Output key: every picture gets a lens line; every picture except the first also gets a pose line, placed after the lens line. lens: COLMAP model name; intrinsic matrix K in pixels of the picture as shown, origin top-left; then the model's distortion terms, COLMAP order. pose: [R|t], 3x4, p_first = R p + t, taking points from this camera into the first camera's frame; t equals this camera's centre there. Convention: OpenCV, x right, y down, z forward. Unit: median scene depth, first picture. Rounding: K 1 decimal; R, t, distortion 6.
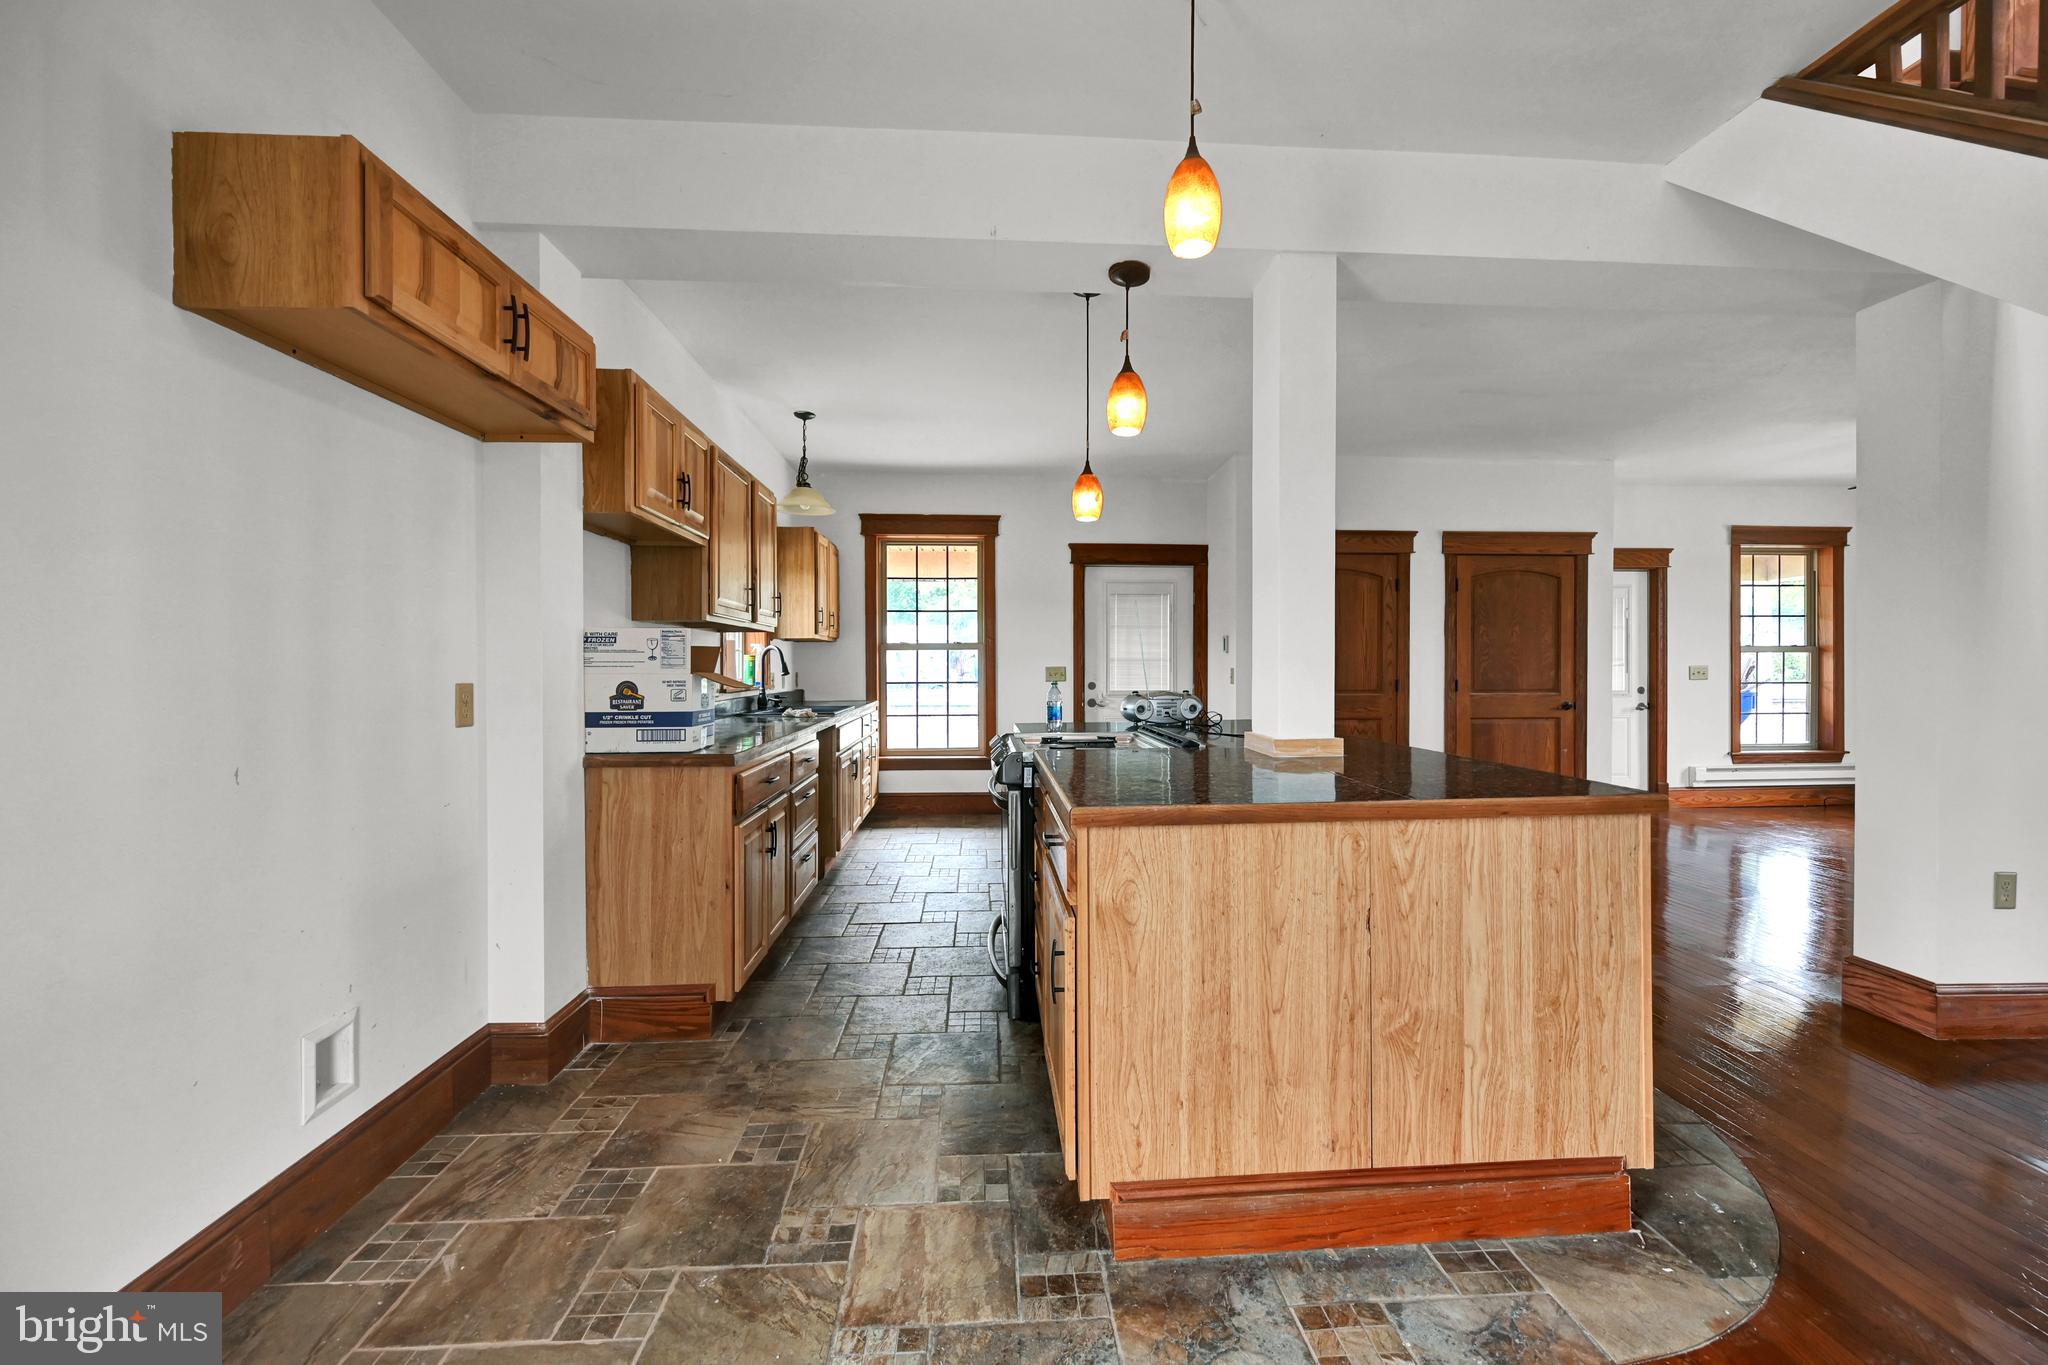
lens RADIAL K [[811.8, 0, 1026.5], [0, 811.8, 663.5], [0, 0, 1]] dist [-0.001328, -0.000090]
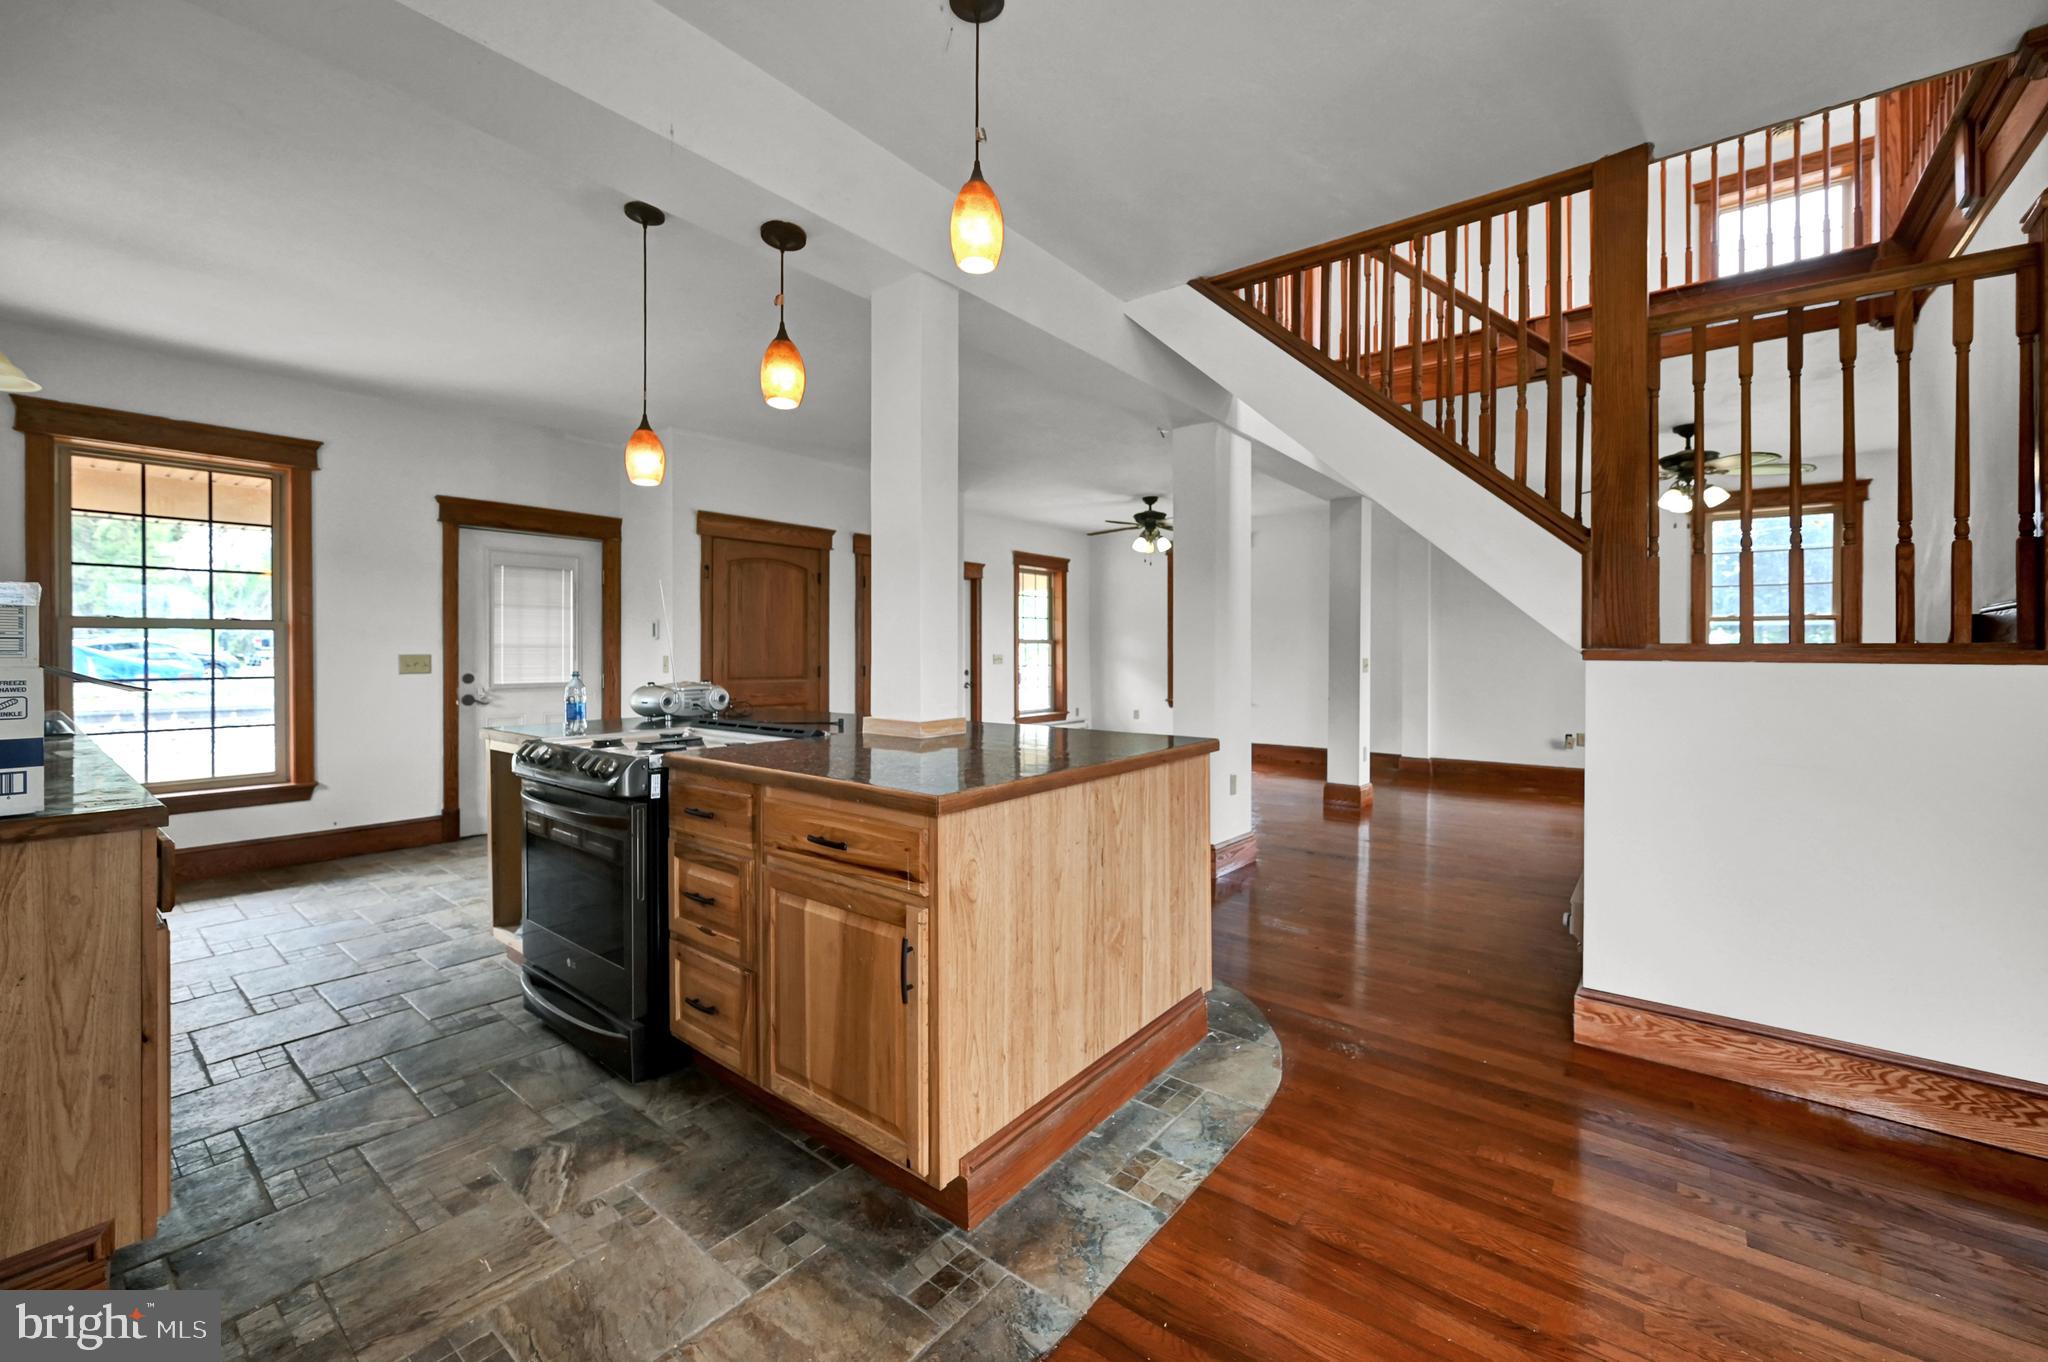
lens RADIAL K [[821.1, 0, 1026.0], [0, 821.1, 650.8], [0, 0, 1]] dist [-0.000354, -0.000539]
pose [[0.672967, 0.002565, 0.739668, -0.394827], [-0.002290, 0.999996, -0.001384, 0.000553], [-0.739669, -0.000763, 0.672970, 0.158444]]
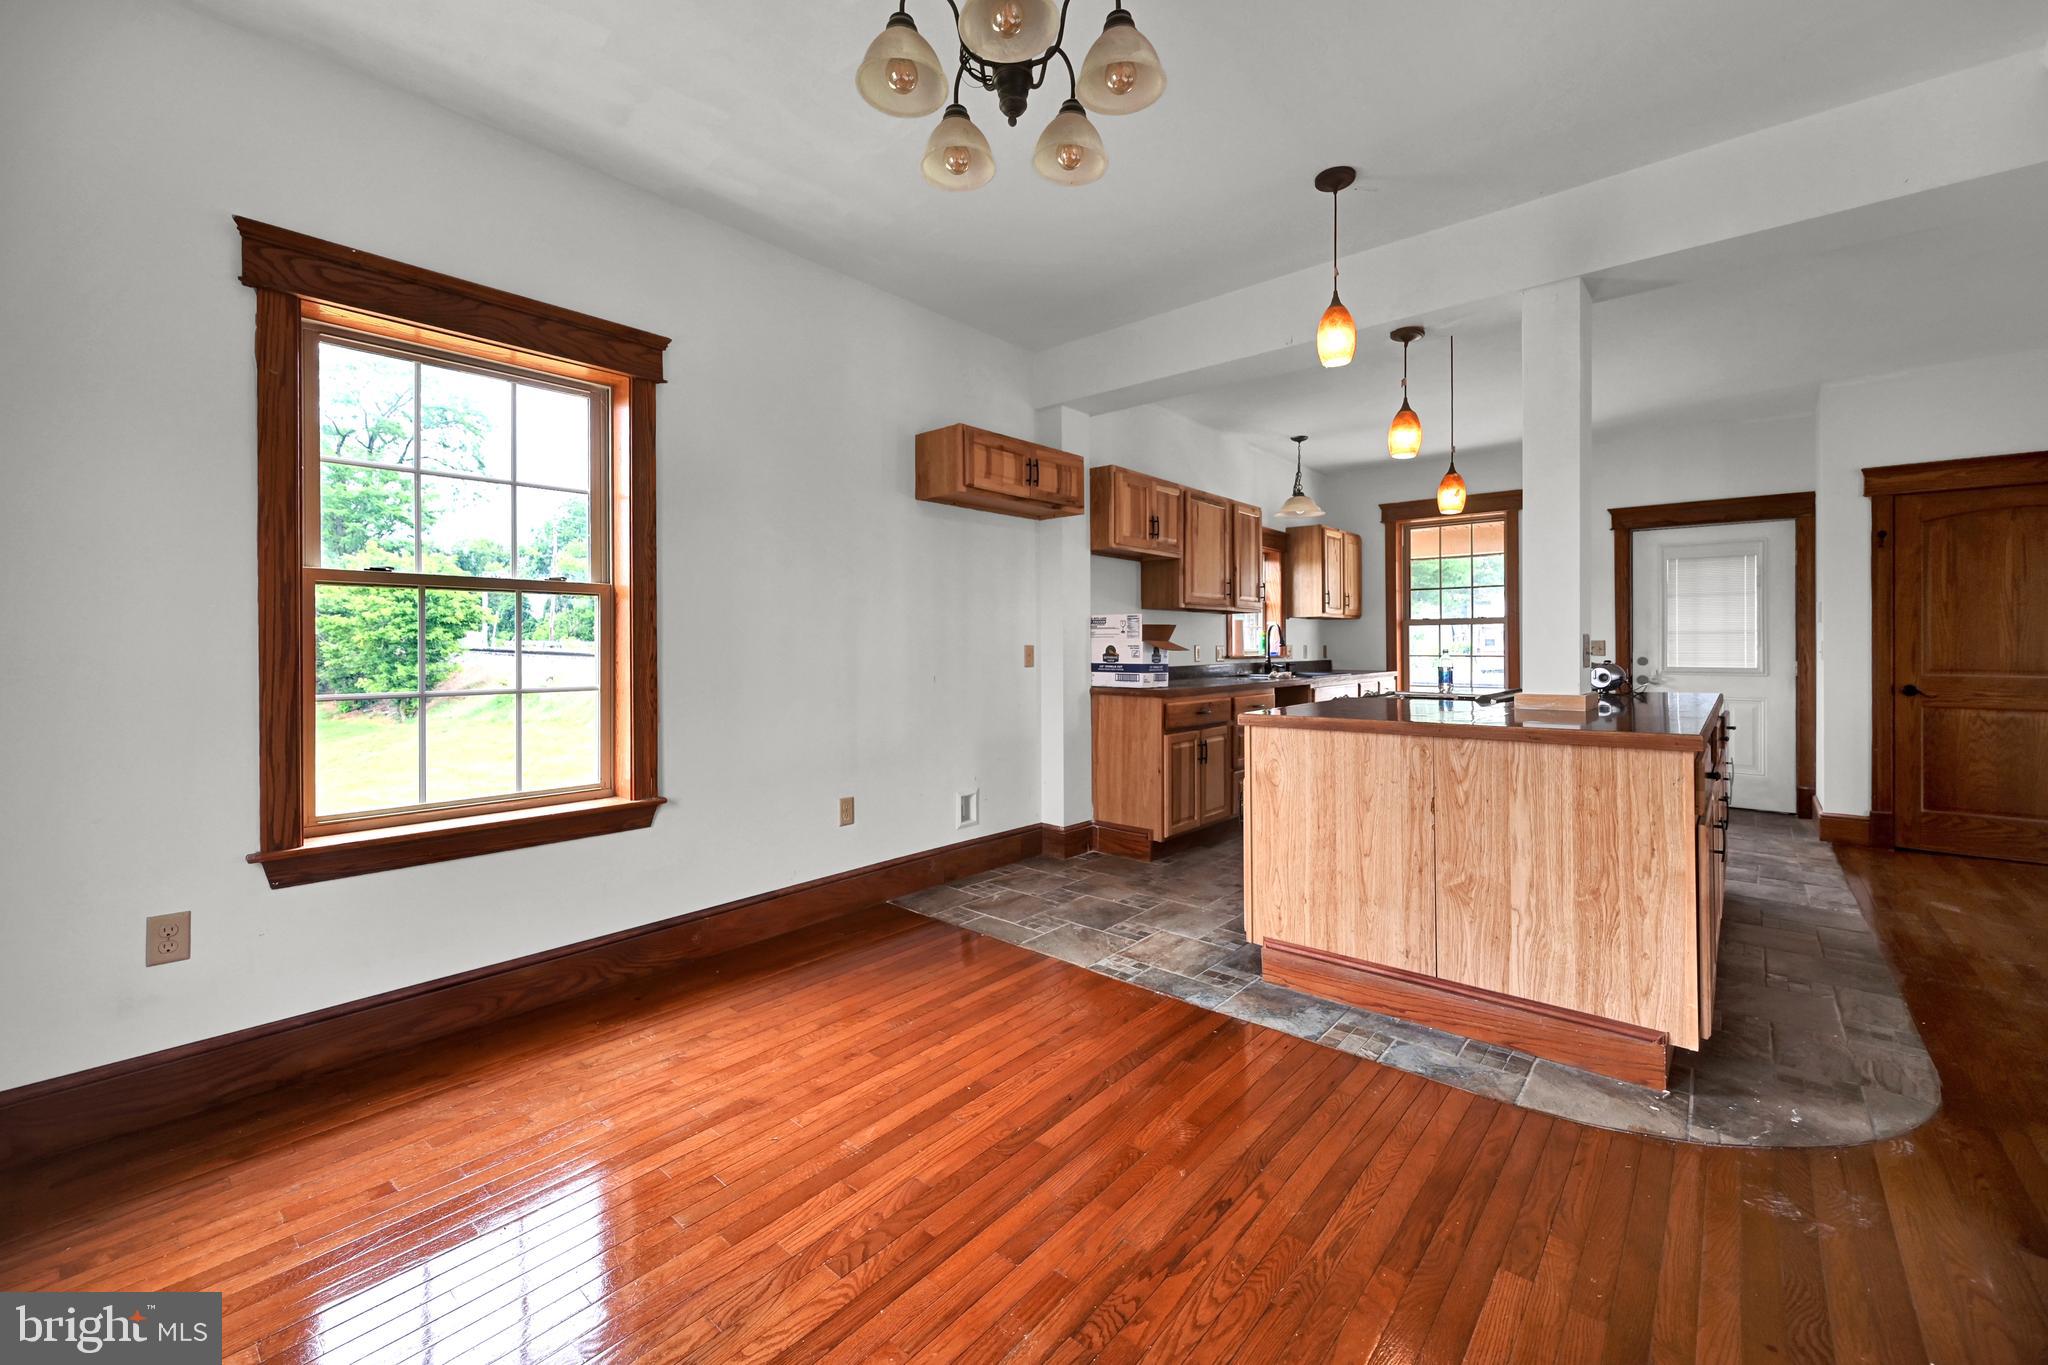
lens RADIAL K [[811.8, 0, 1032.5], [0, 811.8, 634.6], [0, 0, 1]] dist [-0.001328, -0.000090]
pose [[0.714939, -0.007358, -0.699148, 0.618620], [0.000709, 0.999952, -0.009799, 0.015973], [0.699186, 0.006510, 0.714910, -0.362939]]
